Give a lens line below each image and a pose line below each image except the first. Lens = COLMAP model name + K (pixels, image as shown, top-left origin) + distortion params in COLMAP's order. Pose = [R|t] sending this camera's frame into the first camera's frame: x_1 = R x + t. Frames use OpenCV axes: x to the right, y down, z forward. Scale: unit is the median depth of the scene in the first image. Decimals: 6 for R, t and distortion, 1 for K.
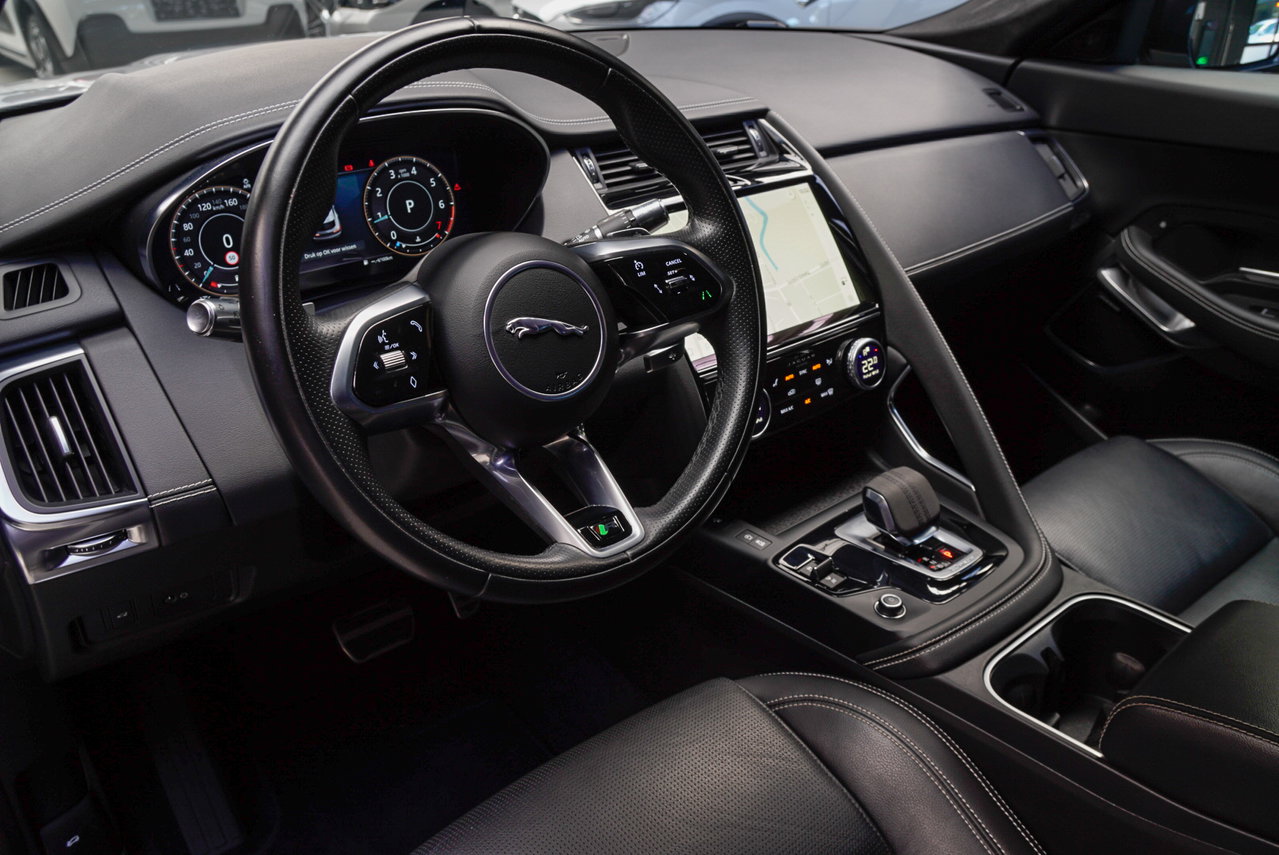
lens RADIAL K [[1034.3, 0, 641.3], [0, 1034.3, 430.2], [0, 0, 1]] dist [-0.101479, 0.106191]
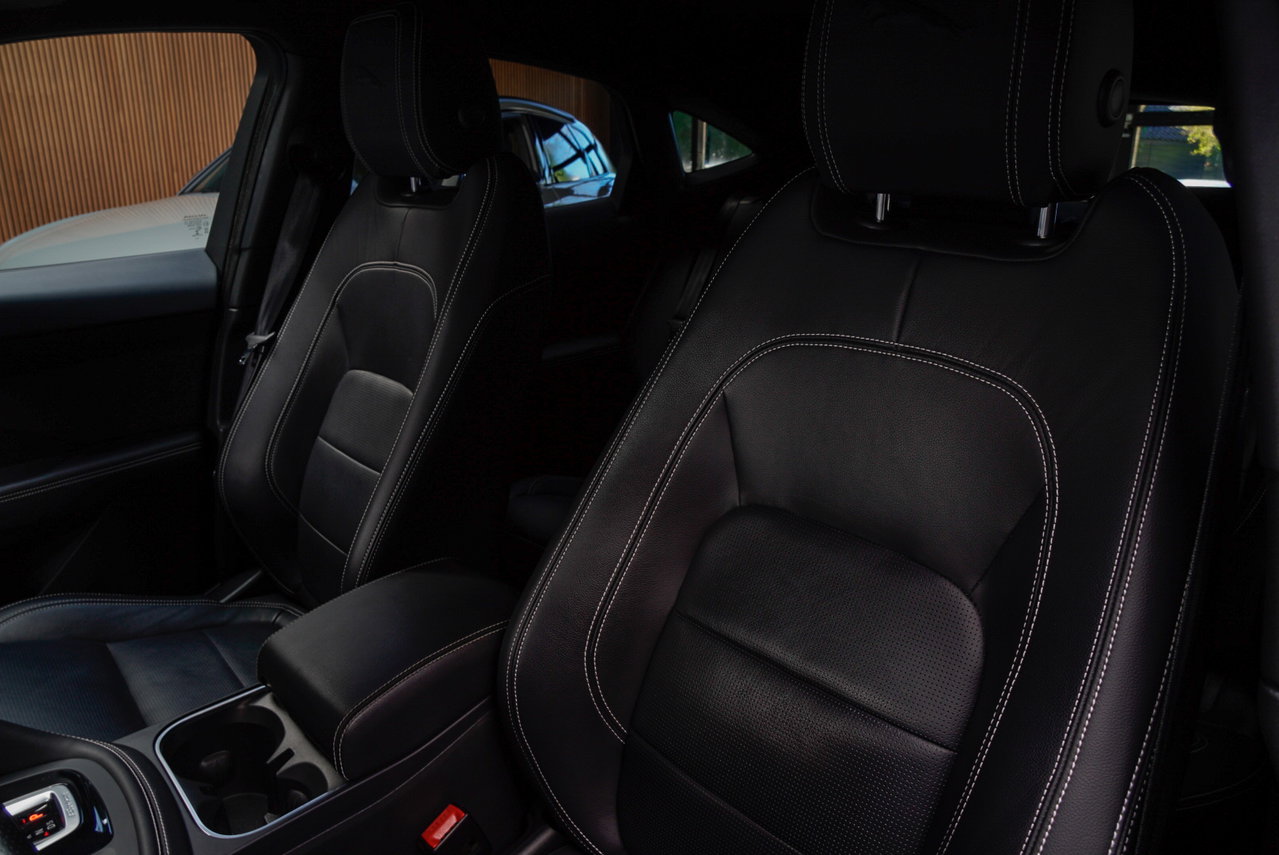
lens RADIAL K [[893.9, 0, 644.6], [0, 893.9, 434.0], [0, 0, 1]] dist [-0.120820, 0.083108]
pose [[-0.038064, -0.315487, 0.948166, -0.331010], [0.460747, 0.836432, 0.296806, -0.137506], [-0.886715, 0.448162, 0.113522, 0.318566]]
